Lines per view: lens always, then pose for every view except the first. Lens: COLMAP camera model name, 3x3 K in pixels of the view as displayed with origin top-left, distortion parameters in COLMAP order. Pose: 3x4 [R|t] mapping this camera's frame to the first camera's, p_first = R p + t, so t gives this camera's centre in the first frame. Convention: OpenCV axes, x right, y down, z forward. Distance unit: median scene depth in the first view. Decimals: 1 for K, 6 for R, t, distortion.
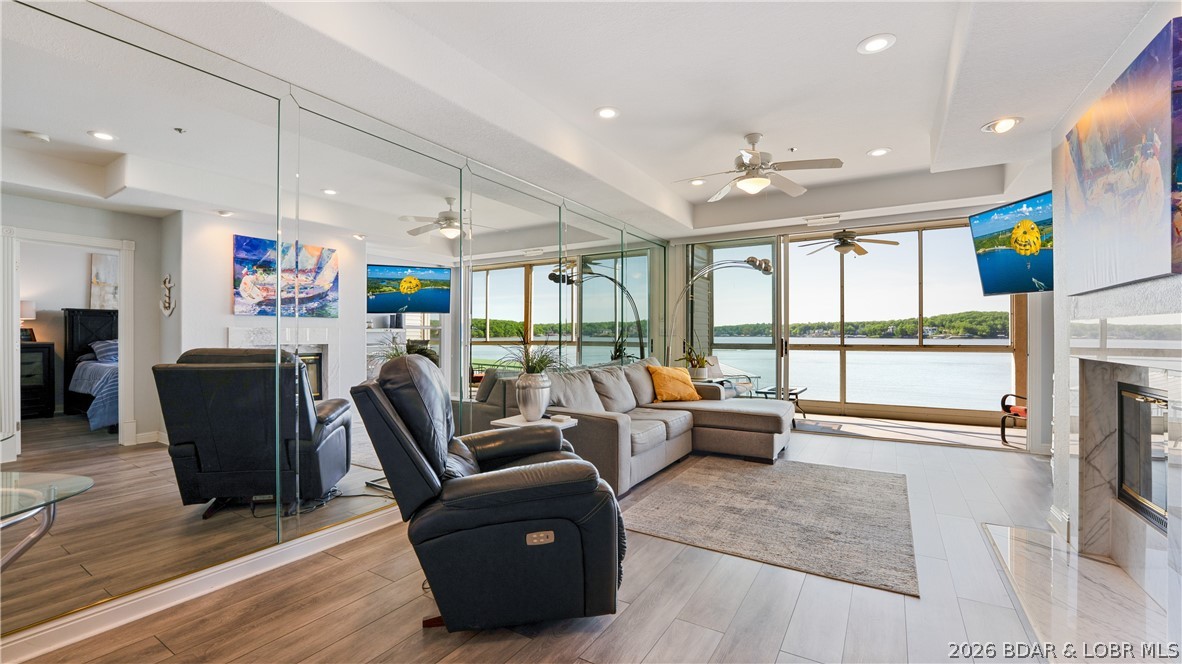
lens RADIAL K [[494.8, 0, 595.1], [0, 494.8, 336.0], [0, 0, 1]] dist [-0.004243, -0.000669]
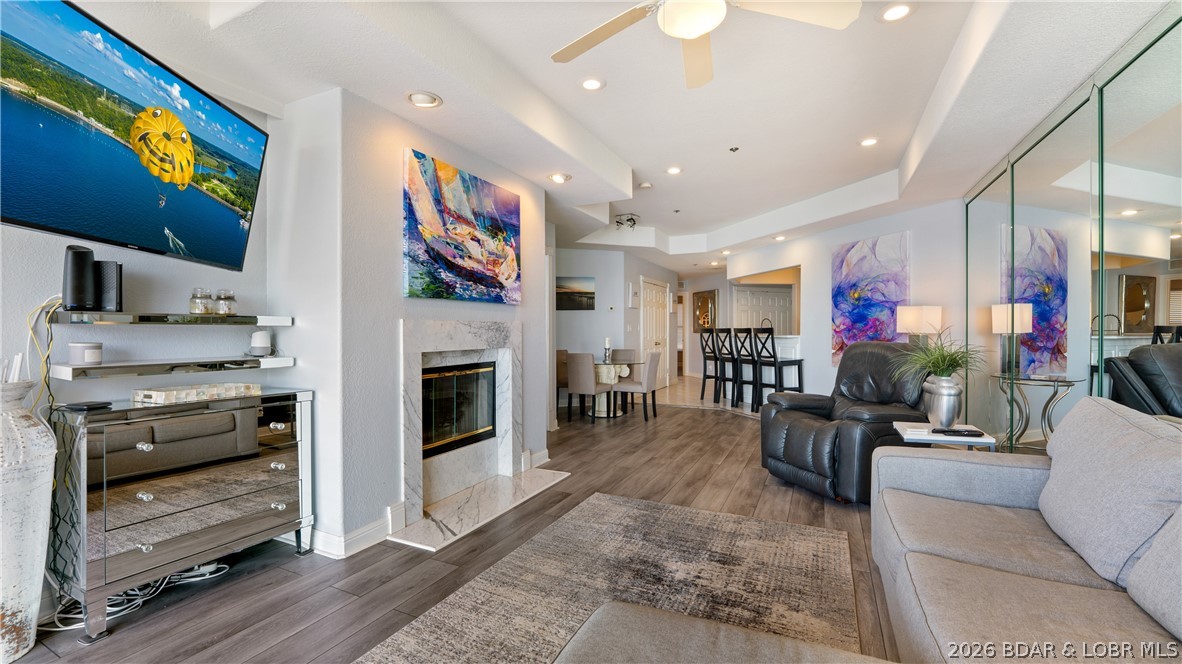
lens RADIAL K [[494.8, 0, 577.3], [0, 494.8, 334.8], [0, 0, 1]] dist [-0.004243, -0.000669]
pose [[-0.998450, 0.005903, -0.055343, 0.345021], [0.005067, 0.999871, 0.015232, -0.006603], [0.055426, 0.014927, -0.998351, 1.112898]]
